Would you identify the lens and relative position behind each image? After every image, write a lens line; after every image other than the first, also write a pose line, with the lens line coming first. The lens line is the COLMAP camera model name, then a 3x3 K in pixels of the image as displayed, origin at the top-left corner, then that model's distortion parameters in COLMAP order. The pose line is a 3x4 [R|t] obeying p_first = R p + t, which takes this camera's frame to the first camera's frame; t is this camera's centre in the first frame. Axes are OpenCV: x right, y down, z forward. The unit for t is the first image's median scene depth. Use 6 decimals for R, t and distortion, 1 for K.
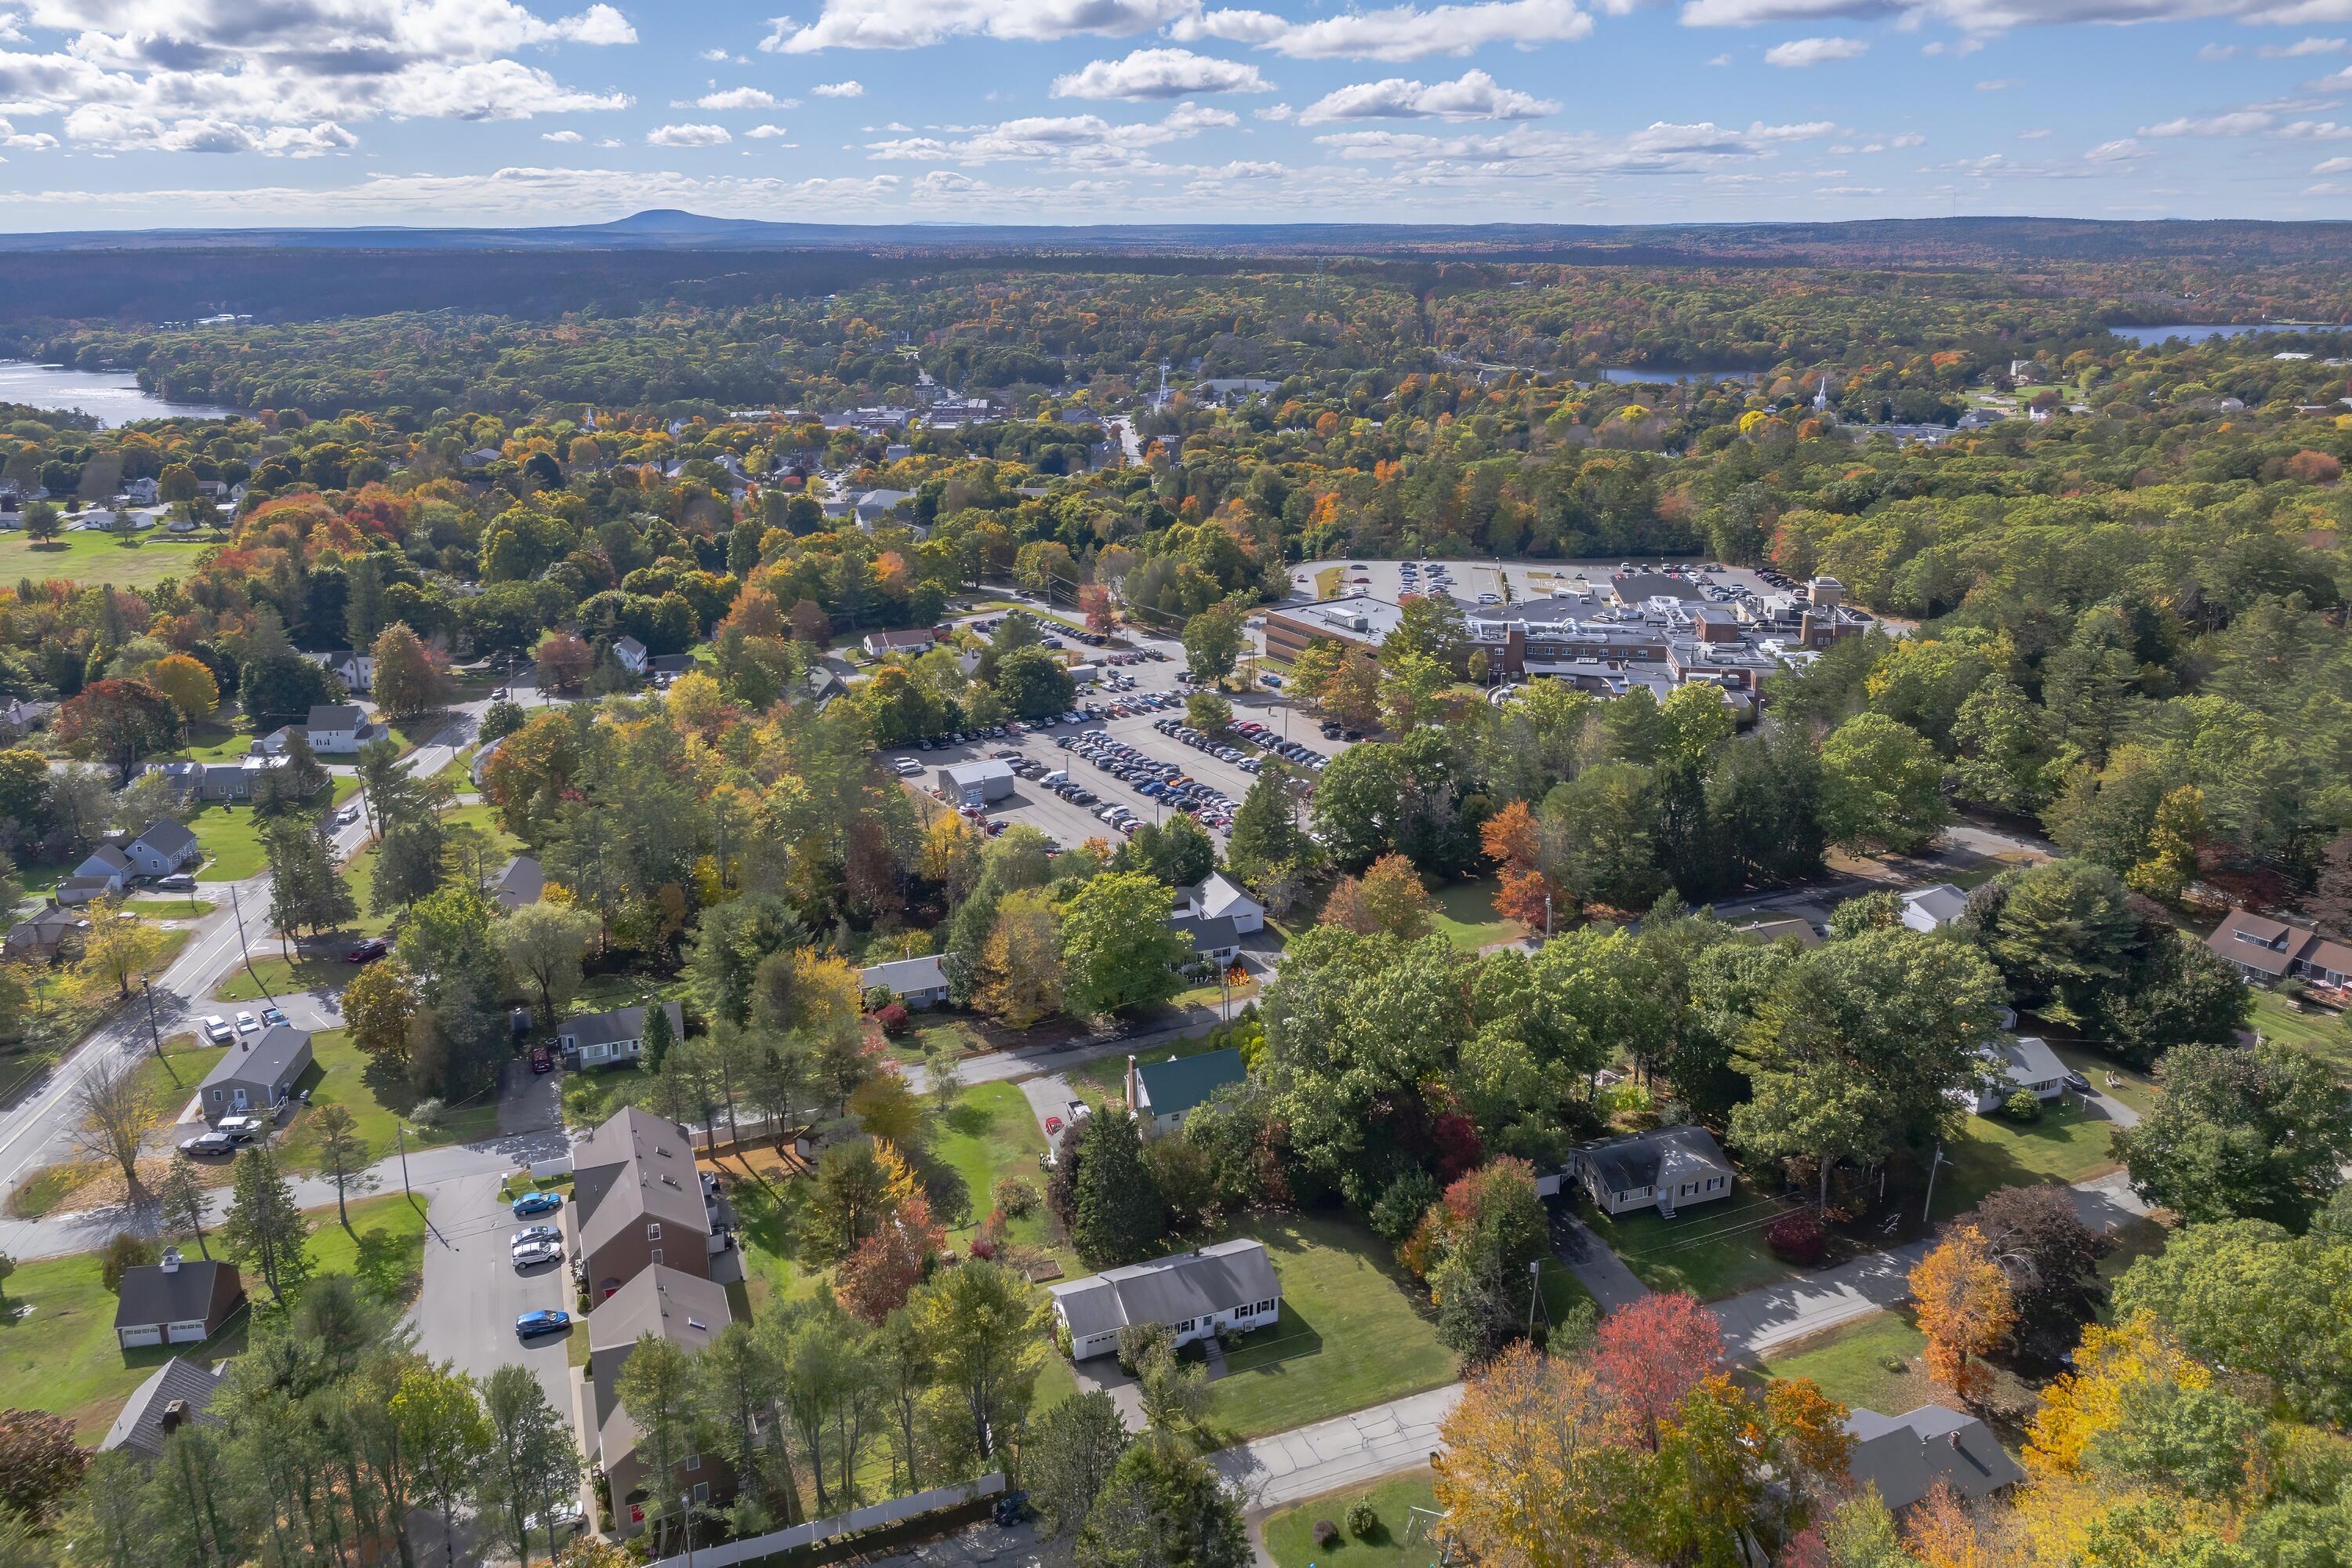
lens RADIAL K [[1578.6, 0, 1179.2], [0, 1578.6, 692.5], [0, 0, 1]] dist [-0.025028, 0.015531]
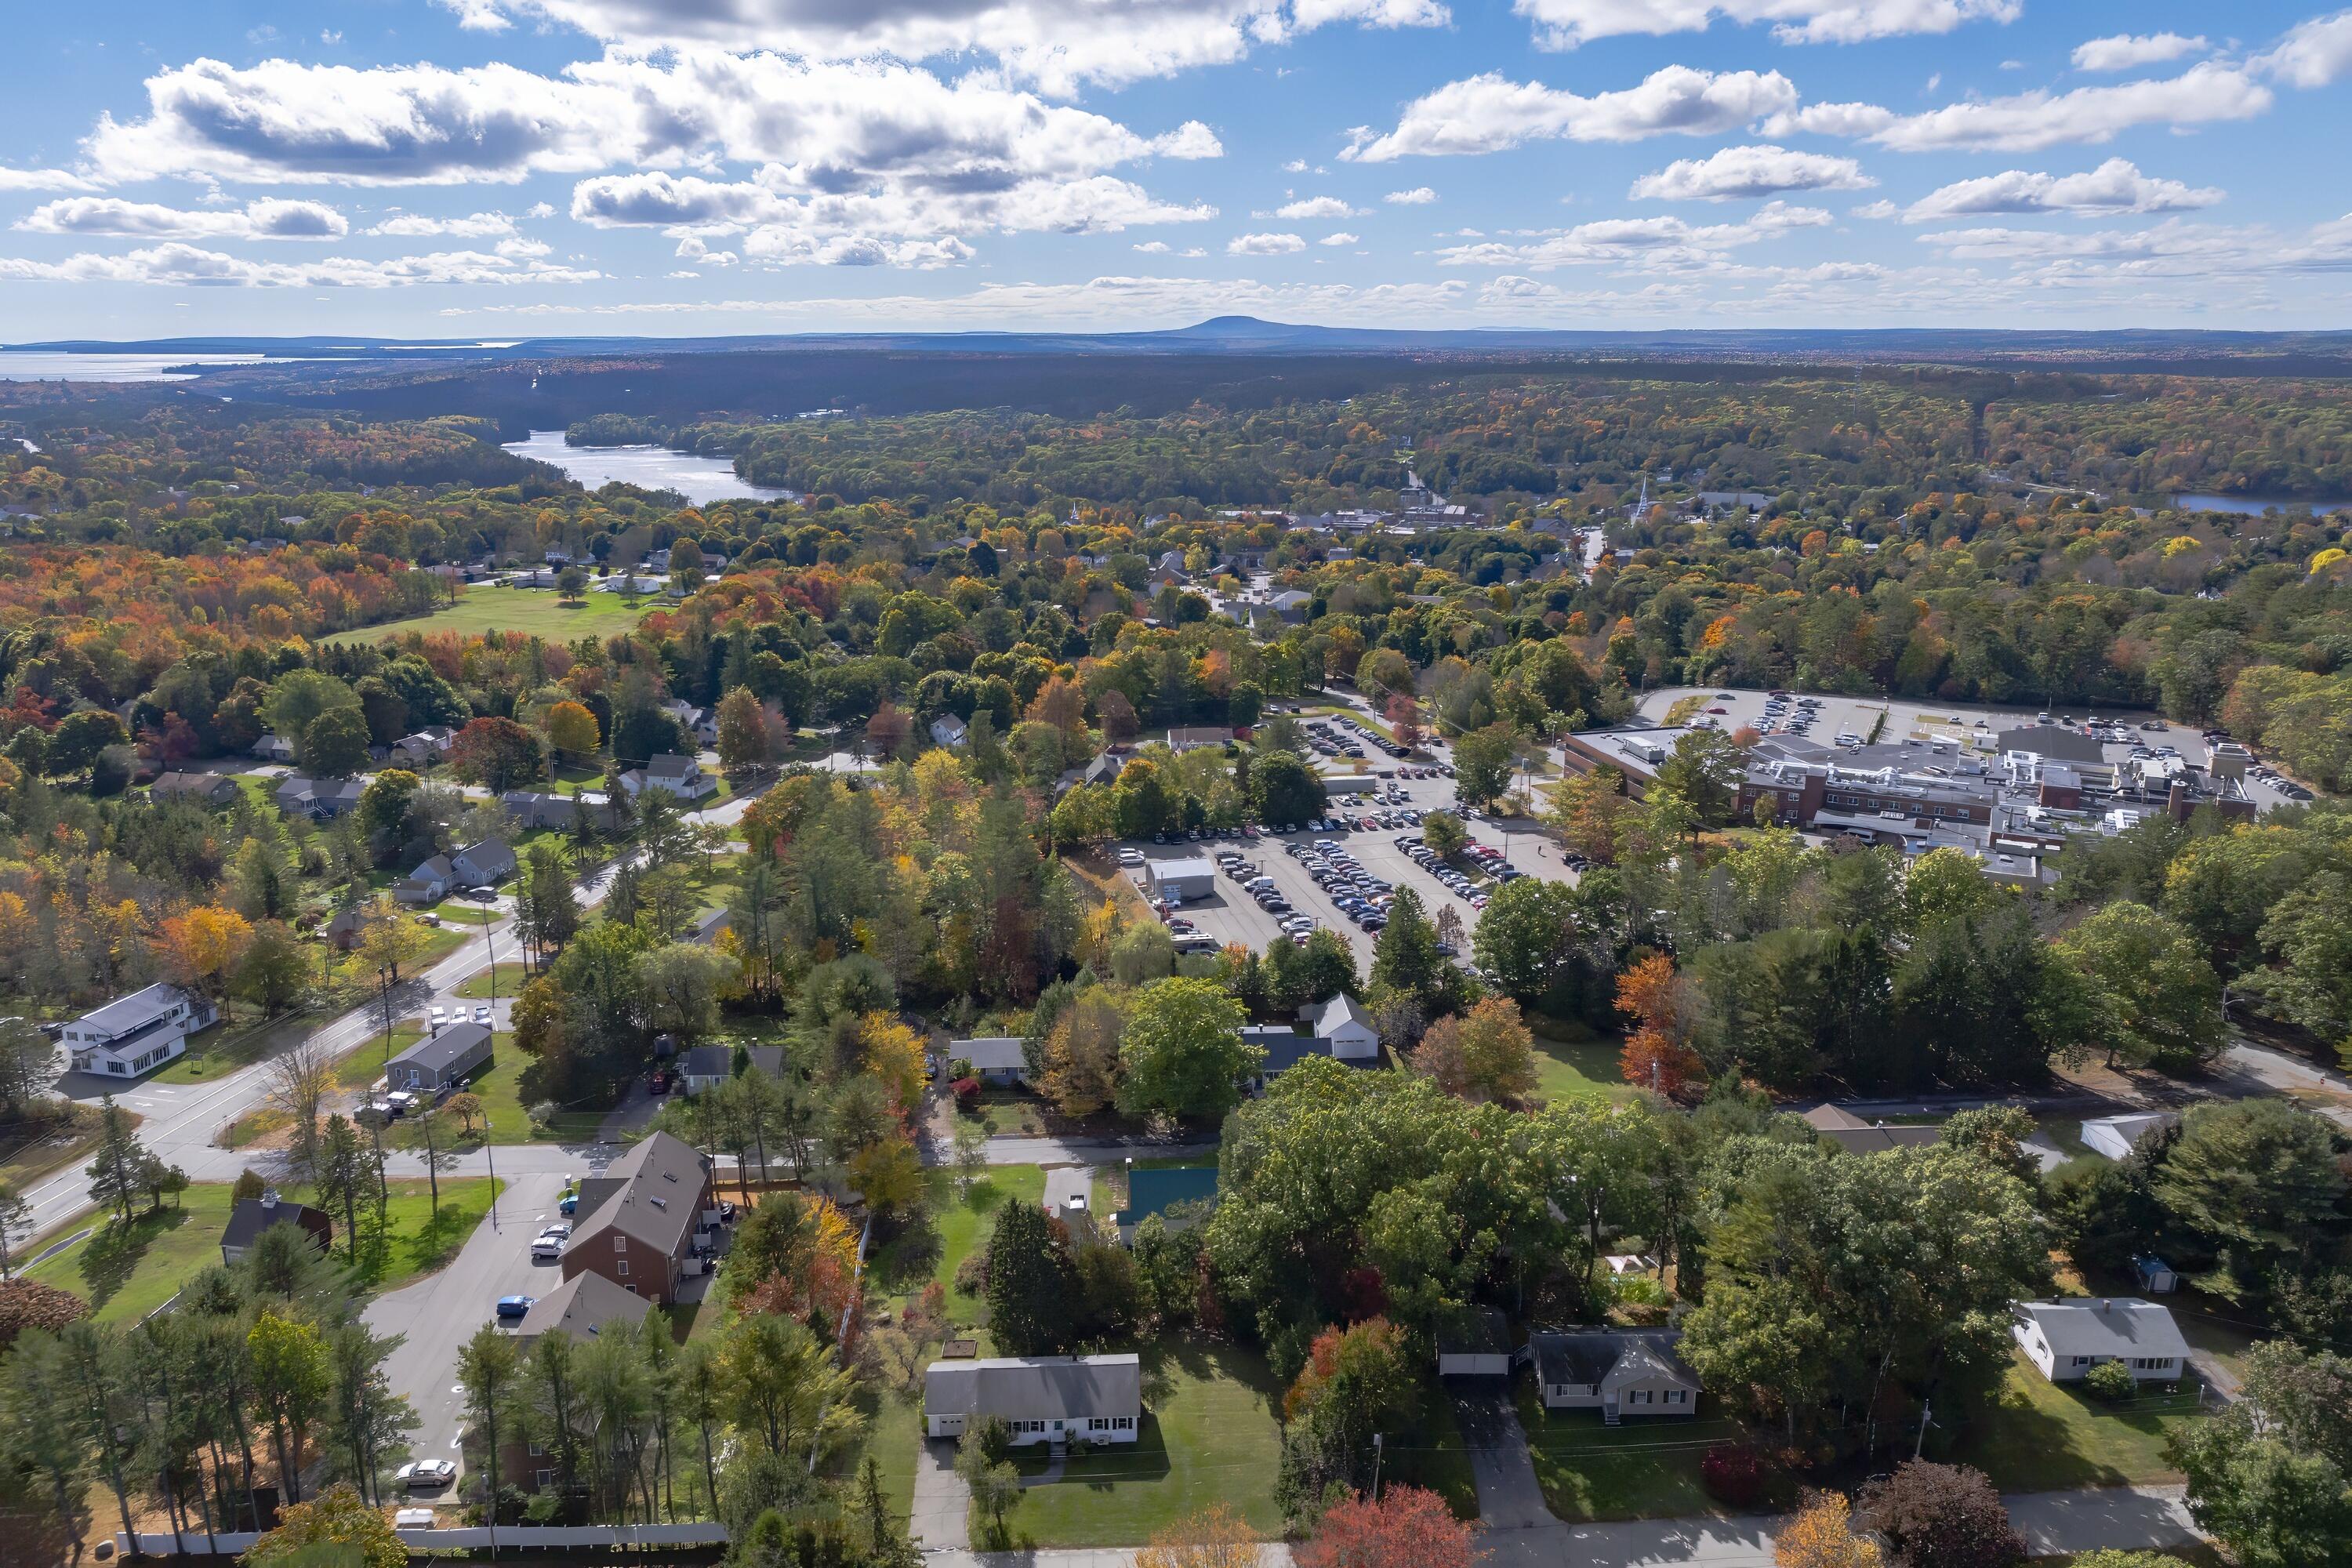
lens RADIAL K [[1585.2, 0, 1220.0], [0, 1585.2, 789.0], [0, 0, 1]] dist [-0.028282, 0.022000]
pose [[0.950539, 0.084196, -0.298975, 0.157051], [-0.086038, 0.996267, 0.007022, -0.008261], [0.298451, 0.019048, 0.954235, 0.026324]]
